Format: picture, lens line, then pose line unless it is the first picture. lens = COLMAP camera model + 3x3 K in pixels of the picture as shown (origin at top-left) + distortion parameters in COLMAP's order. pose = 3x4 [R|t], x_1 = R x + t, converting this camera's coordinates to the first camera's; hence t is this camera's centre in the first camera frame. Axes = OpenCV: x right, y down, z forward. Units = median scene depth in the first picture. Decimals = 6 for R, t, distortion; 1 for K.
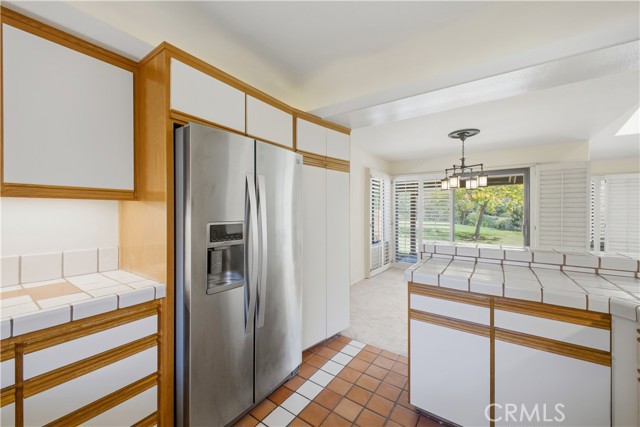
lens RADIAL K [[250.7, 0, 322.9], [0, 250.7, 212.5], [0, 0, 1]] dist [0.020045, -0.006498]
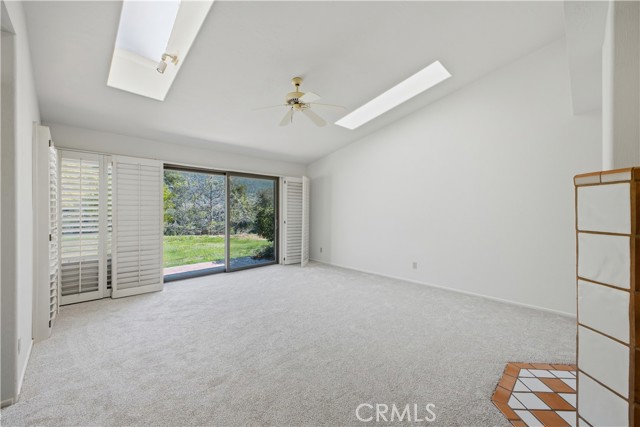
lens RADIAL K [[250.7, 0, 321.7], [0, 250.7, 211.5], [0, 0, 1]] dist [0.020045, -0.006498]
pose [[0.185167, -0.008086, 0.982674, 0.805929], [0.002862, 0.999966, 0.007689, 0.001000], [-0.982703, 0.001388, 0.185184, 0.476187]]
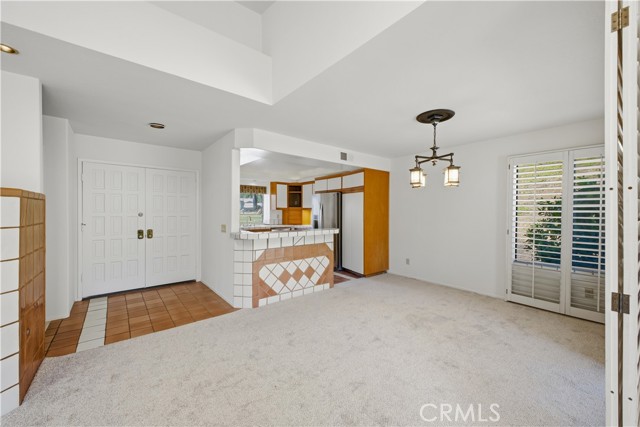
lens RADIAL K [[250.7, 0, 322.2], [0, 250.7, 211.7], [0, 0, 1]] dist [0.020045, -0.006498]
pose [[-0.274858, -0.003345, -0.961479, 1.406360], [-0.008769, 0.999961, -0.000972, -0.004333], [0.961445, 0.008164, -0.274877, 0.867286]]
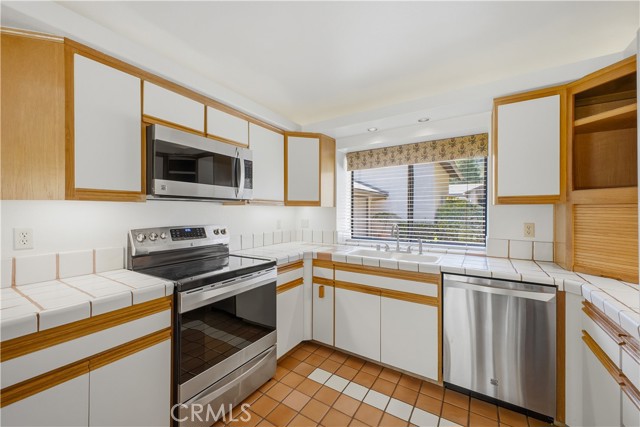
lens RADIAL K [[250.7, 0, 319.8], [0, 250.7, 211.4], [0, 0, 1]] dist [0.020045, -0.006498]
pose [[-0.999423, -0.003729, -0.033748, 0.032785], [-0.003870, 0.999984, 0.004113, -0.005403], [0.033732, 0.004241, -0.999422, 0.499765]]
